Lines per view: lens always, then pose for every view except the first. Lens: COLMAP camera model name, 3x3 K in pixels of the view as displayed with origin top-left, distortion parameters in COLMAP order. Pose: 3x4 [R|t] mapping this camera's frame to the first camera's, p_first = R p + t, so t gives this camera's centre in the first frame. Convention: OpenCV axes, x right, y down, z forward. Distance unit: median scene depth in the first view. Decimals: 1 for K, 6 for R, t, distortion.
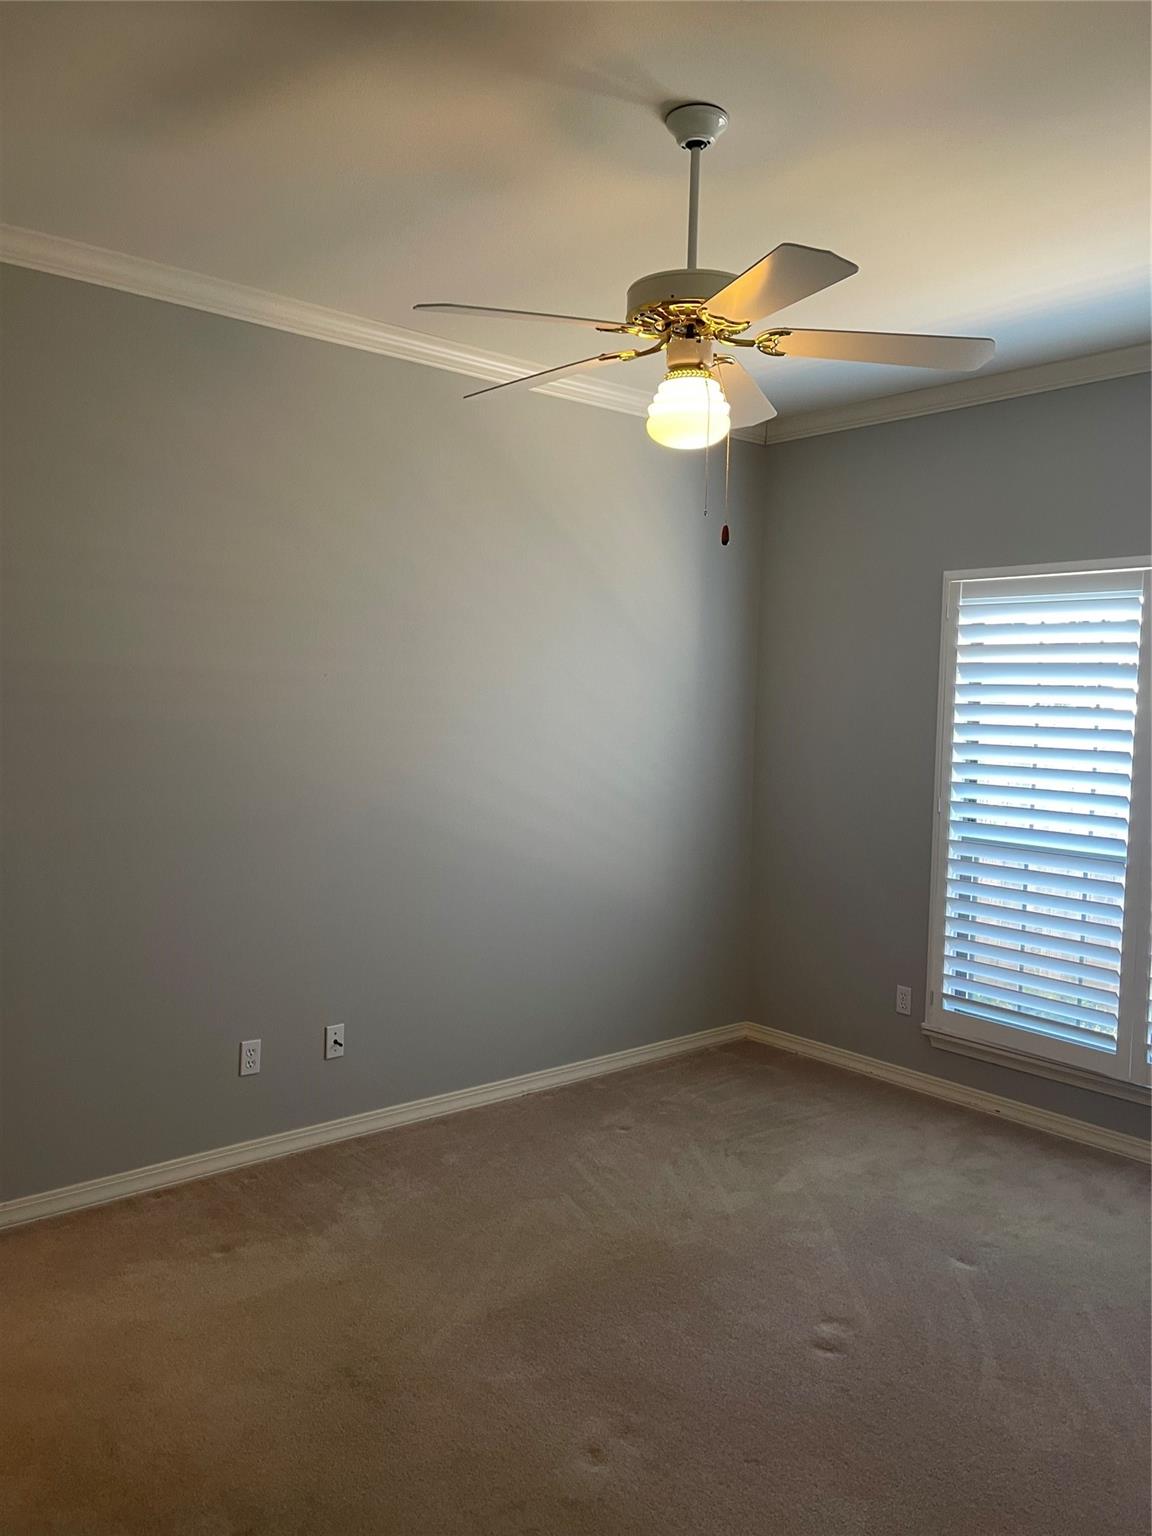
lens RADIAL K [[1166.6, 0, 576.0], [0, 1166.6, 768.0], [0, 0, 1]] dist [0.085624, 0.003302]
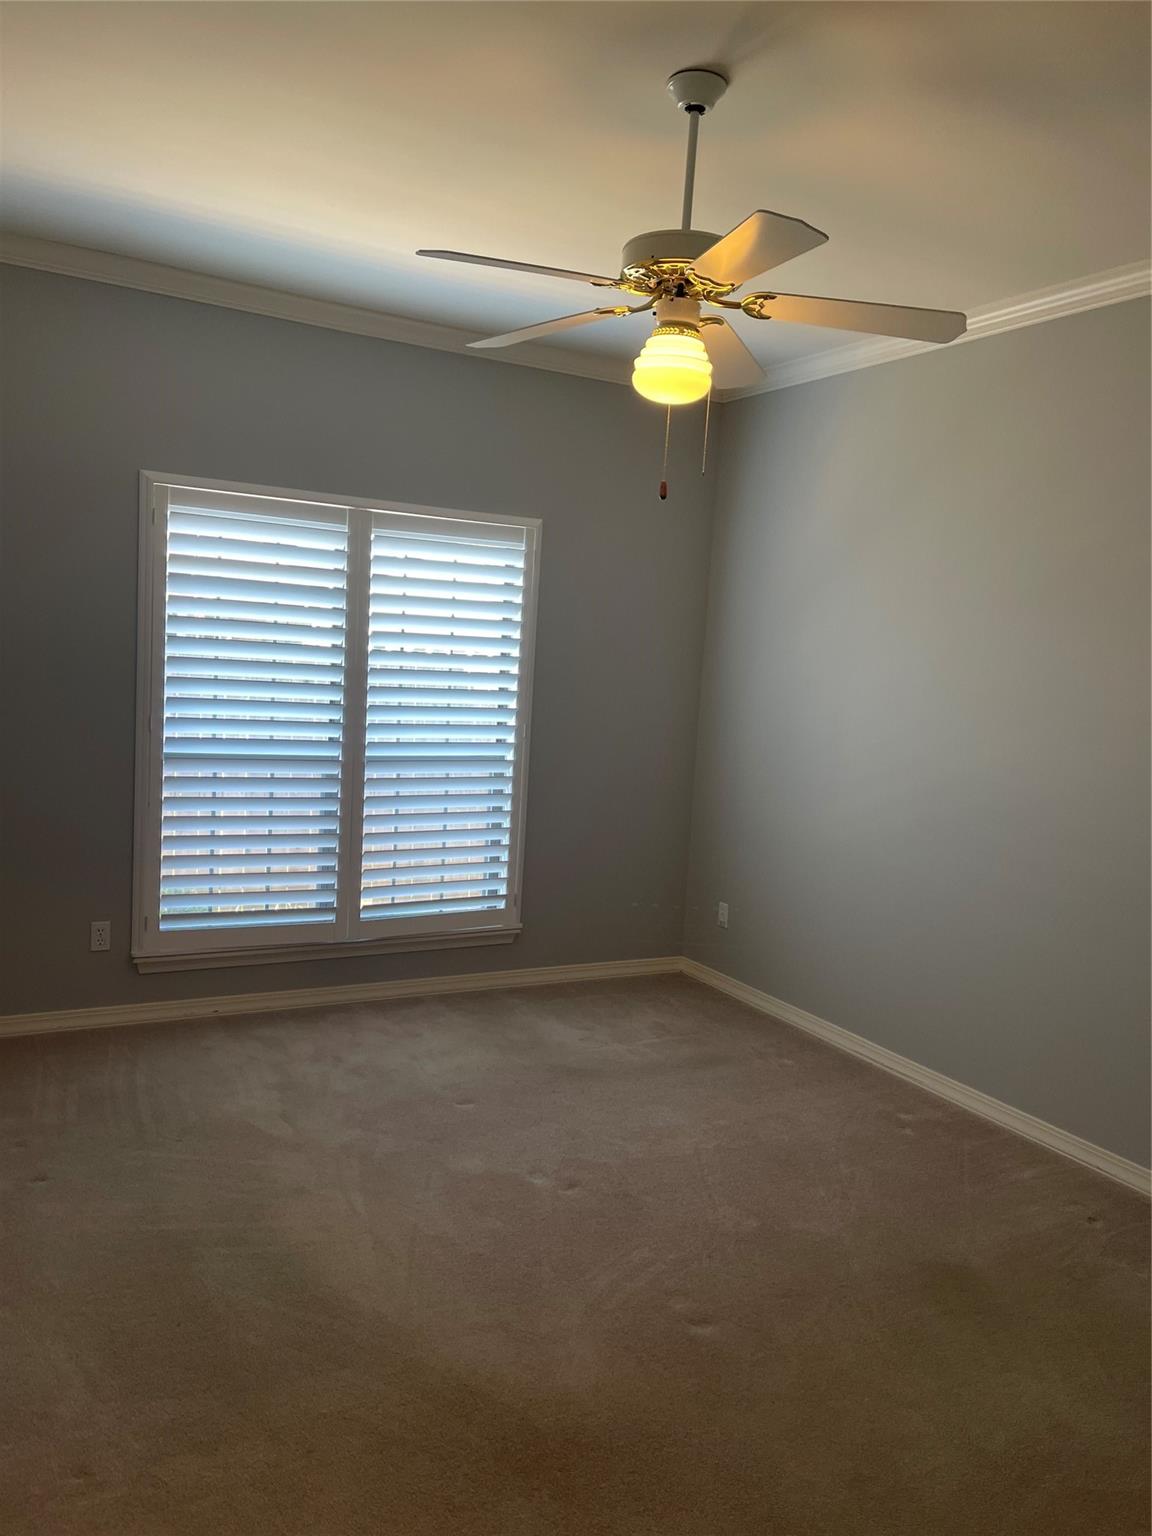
lens RADIAL K [[1166.6, 0, 576.0], [0, 1166.6, 768.0], [0, 0, 1]] dist [0.085624, 0.003302]
pose [[0.229282, -0.106783, 0.967485, -0.601559], [0.005523, 0.994091, 0.108411, -0.036466], [-0.973344, -0.019513, 0.228516, 0.502965]]
